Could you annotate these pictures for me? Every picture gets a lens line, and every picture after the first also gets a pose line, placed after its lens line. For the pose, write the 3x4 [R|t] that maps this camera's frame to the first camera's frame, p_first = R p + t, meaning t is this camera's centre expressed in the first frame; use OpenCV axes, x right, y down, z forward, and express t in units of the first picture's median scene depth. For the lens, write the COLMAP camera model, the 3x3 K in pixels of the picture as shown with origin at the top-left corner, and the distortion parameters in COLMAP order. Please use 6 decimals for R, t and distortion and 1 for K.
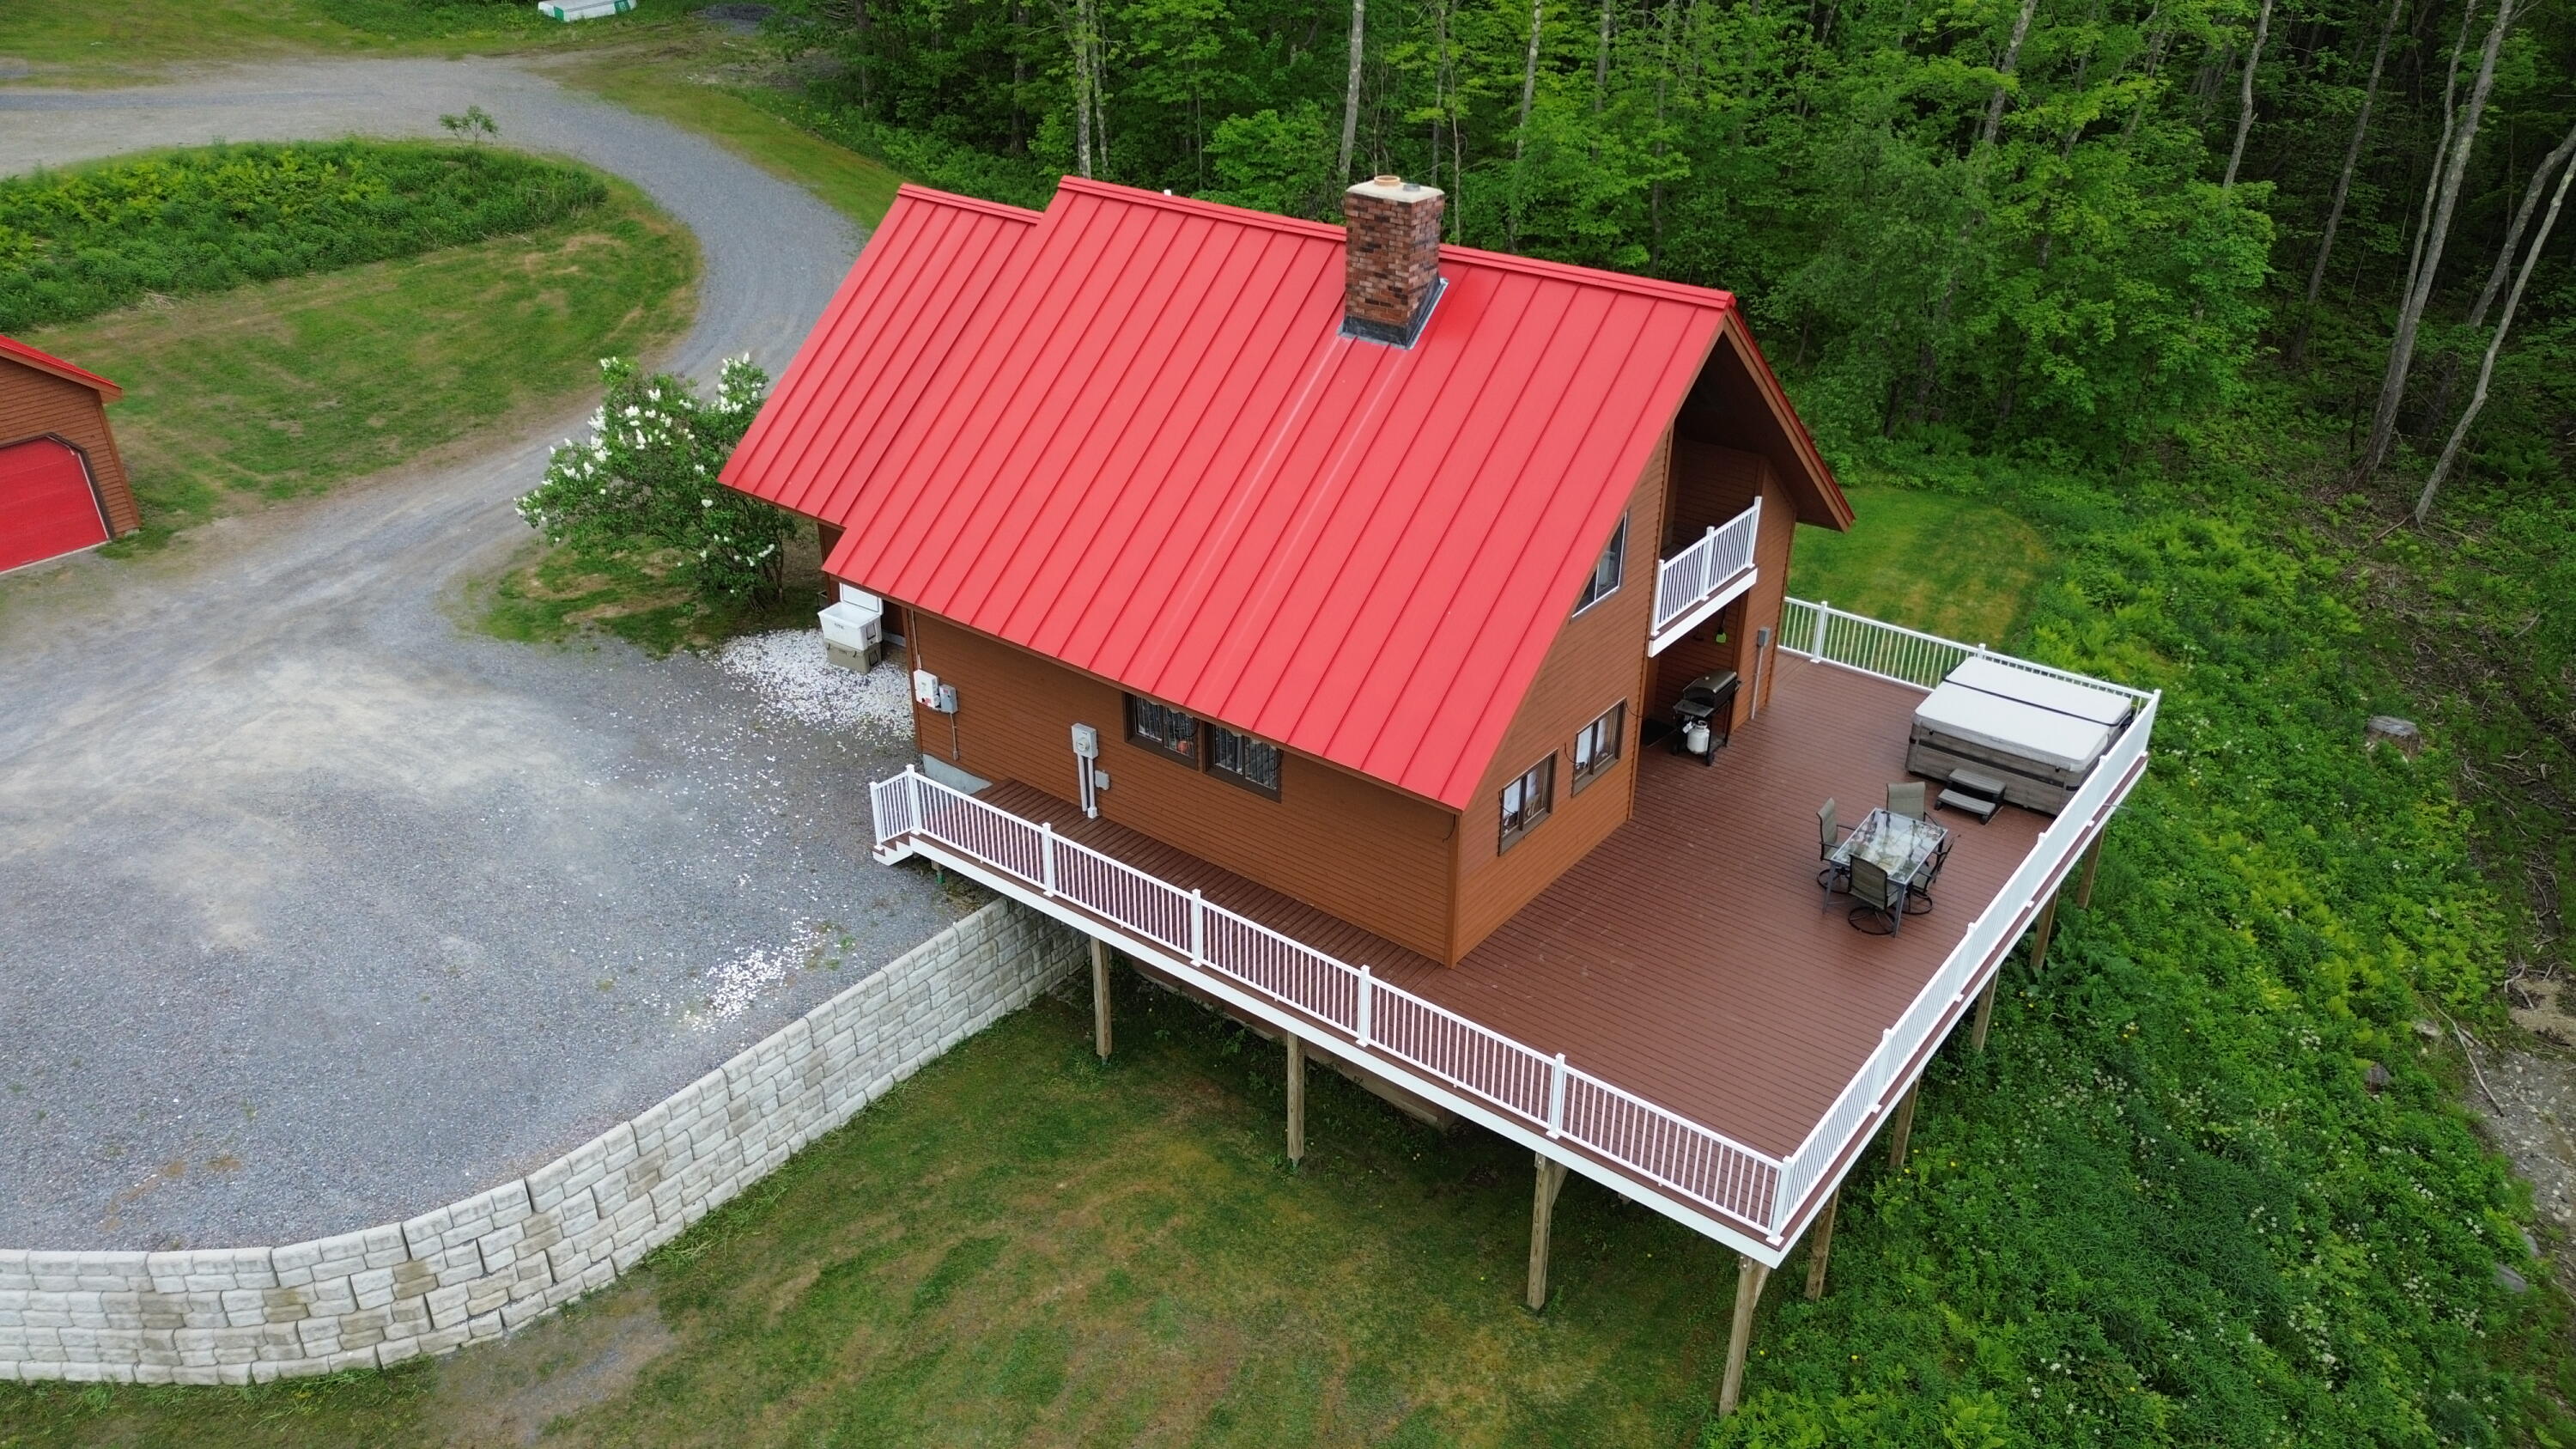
lens RADIAL K [[1814.8, 0, 1290.9], [0, 1814.8, 730.8], [0, 0, 1]] dist [0.076616, -0.075129]
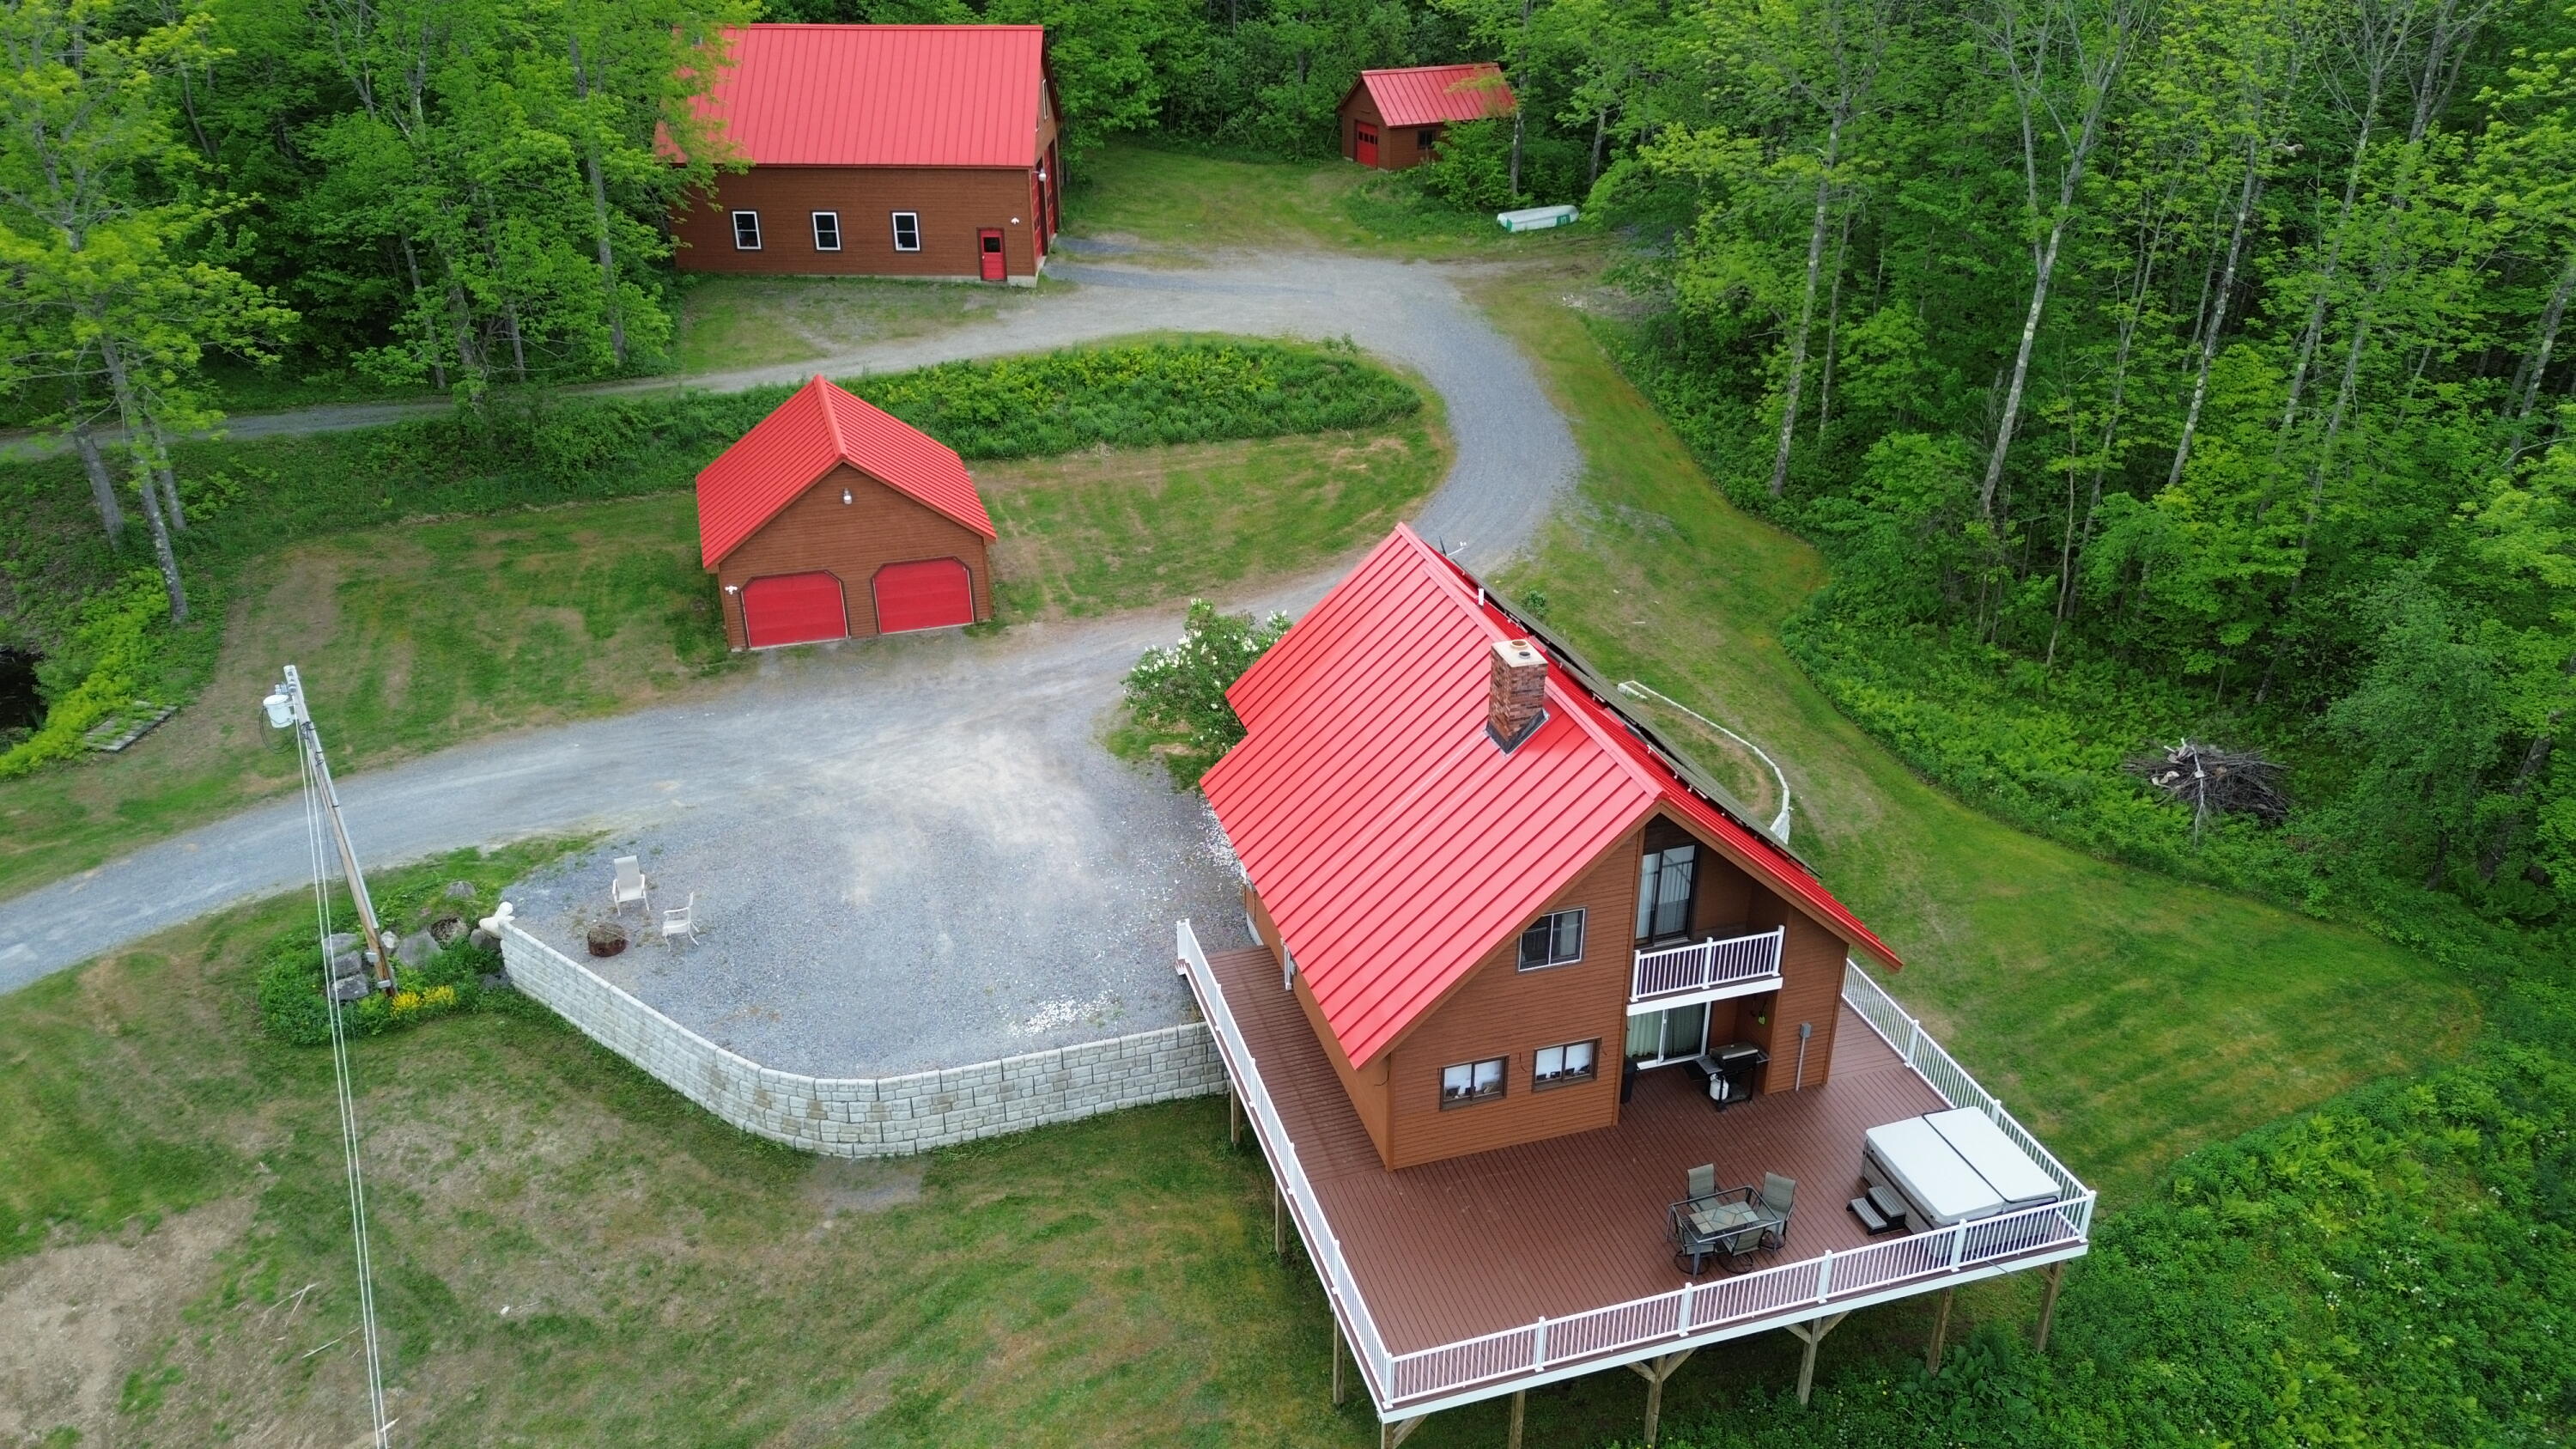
lens RADIAL K [[1818.9, 0, 1292.0], [0, 1818.9, 726.3], [0, 0, 1]] dist [0.075789, -0.084964]
pose [[0.818035, 0.257343, -0.514387, 0.506841], [-0.272264, 0.961034, 0.047812, -0.194333], [0.506647, 0.100937, 0.856224, -0.255432]]
